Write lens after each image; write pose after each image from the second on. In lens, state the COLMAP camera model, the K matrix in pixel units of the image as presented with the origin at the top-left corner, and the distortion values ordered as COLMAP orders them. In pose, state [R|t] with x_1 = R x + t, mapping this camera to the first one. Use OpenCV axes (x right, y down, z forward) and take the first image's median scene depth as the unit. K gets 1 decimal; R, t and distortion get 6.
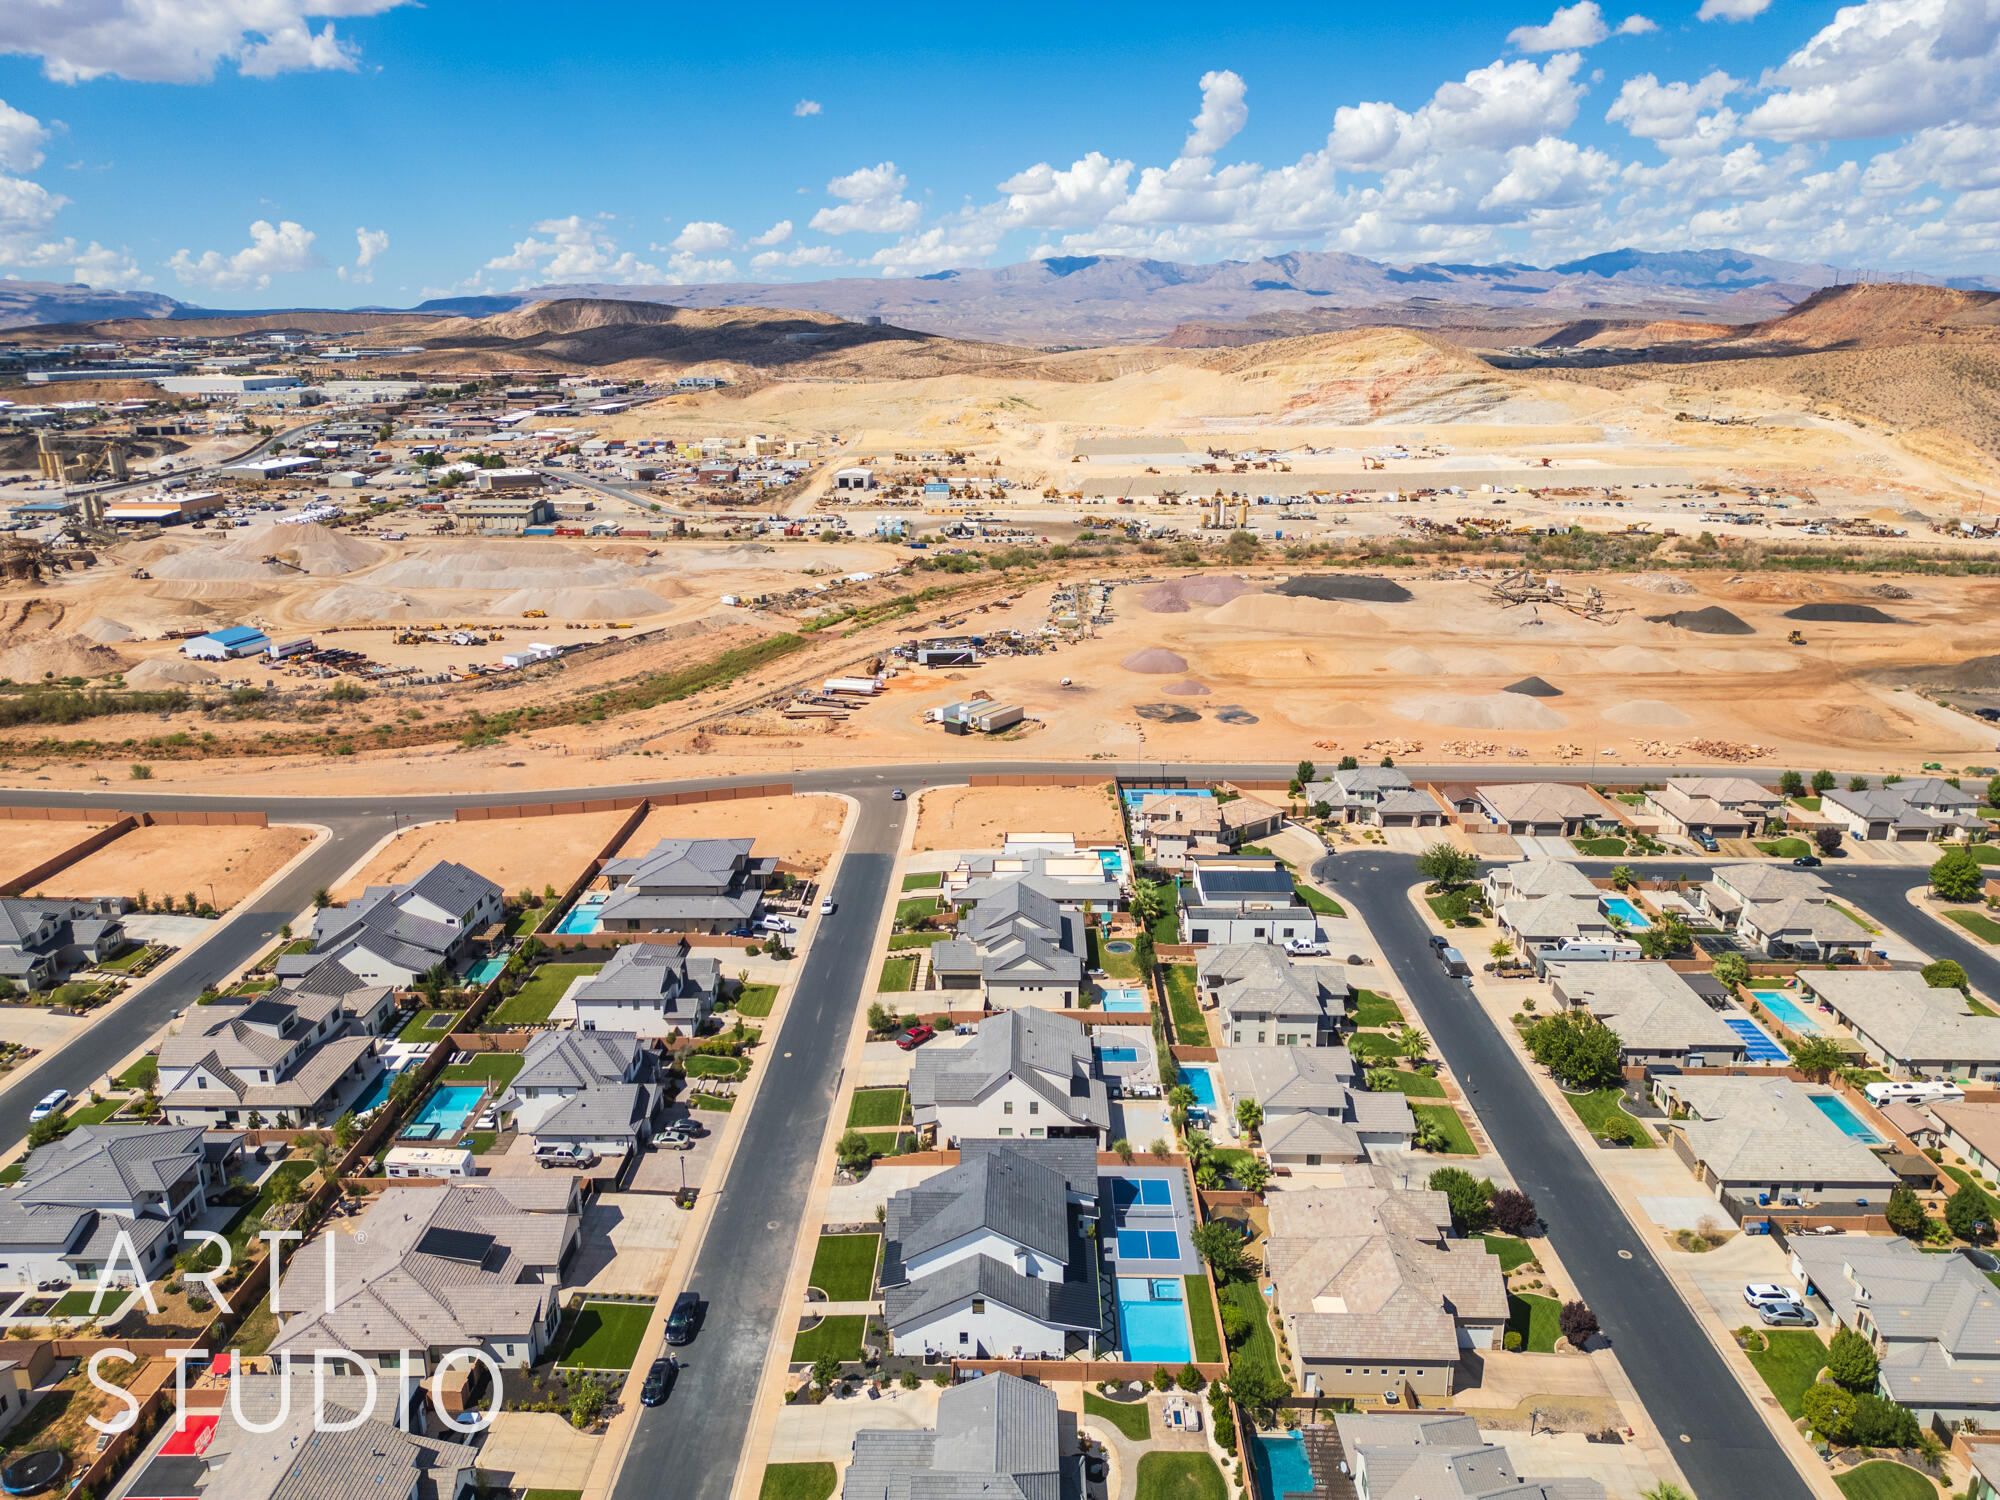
lens RADIAL K [[1403.8, 0, 998.8], [0, 1403.8, 754.9], [0, 0, 1]] dist [0.075669, -0.069178]
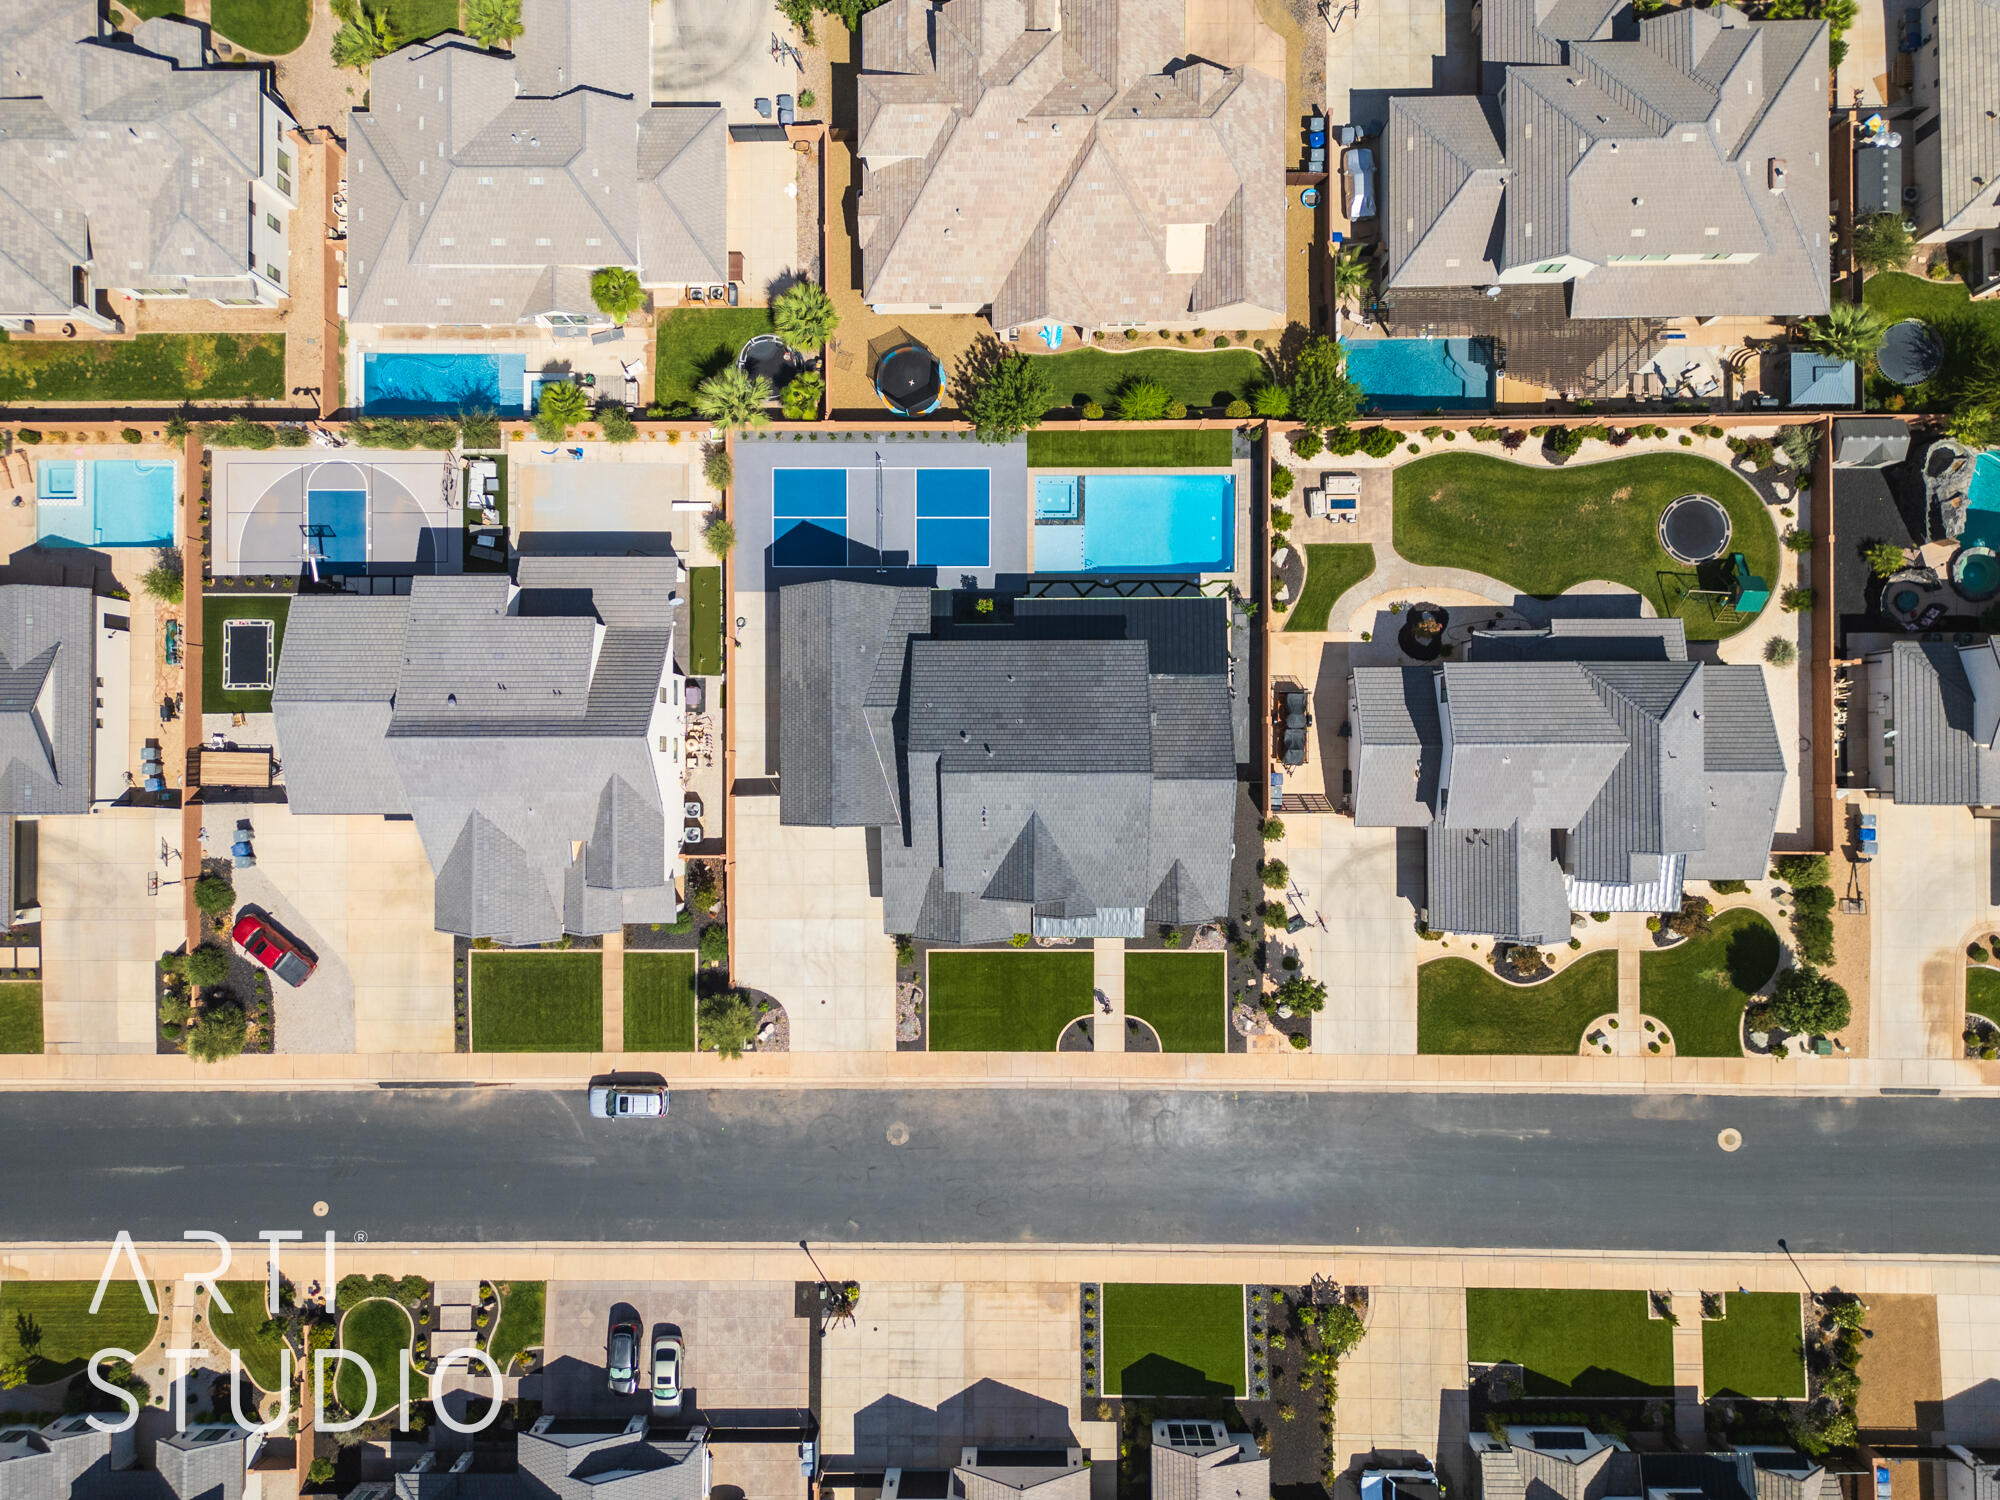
lens RADIAL K [[1403.8, 0, 998.8], [0, 1403.8, 754.9], [0, 0, 1]] dist [0.075669, -0.069178]
pose [[-0.023265, -0.999524, 0.020277, -0.008025], [0.307669, 0.012140, 0.951416, -0.158709], [-0.951209, 0.028374, 0.307240, 0.539965]]
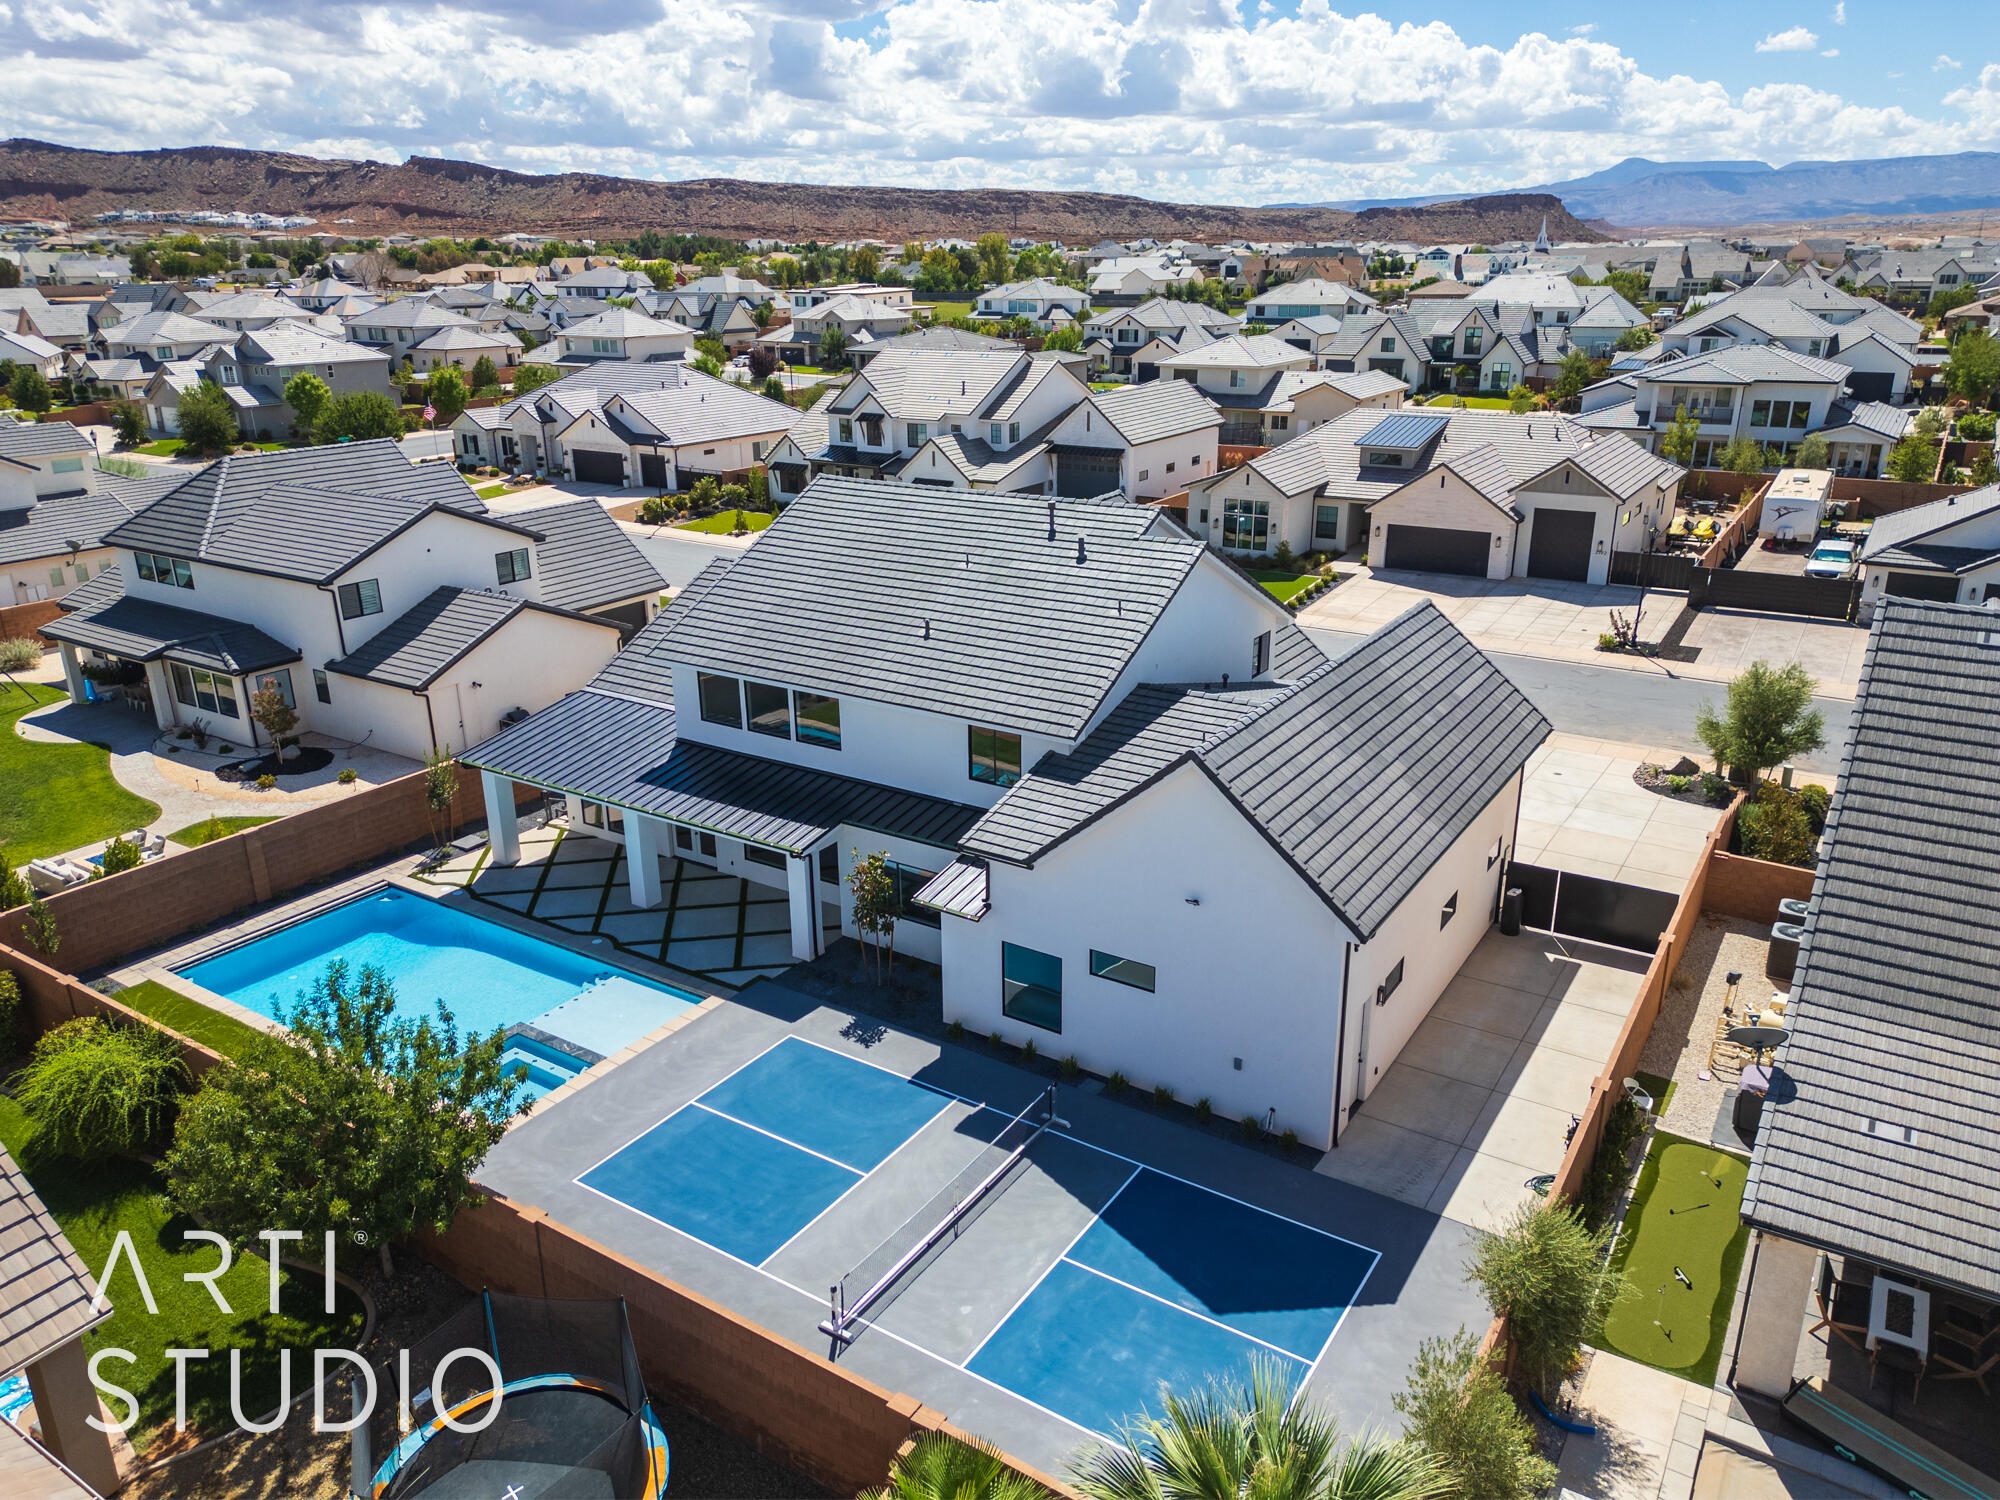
lens RADIAL K [[1398.3, 0, 1000.0], [0, 1398.3, 750.0], [0, 0, 1]] dist [0.035539, -0.007622]
pose [[-0.525878, 0.295239, -0.797676, 0.154936], [-0.232452, 0.852236, 0.468679, 0.136693], [0.818180, 0.431889, -0.379543, 0.731117]]
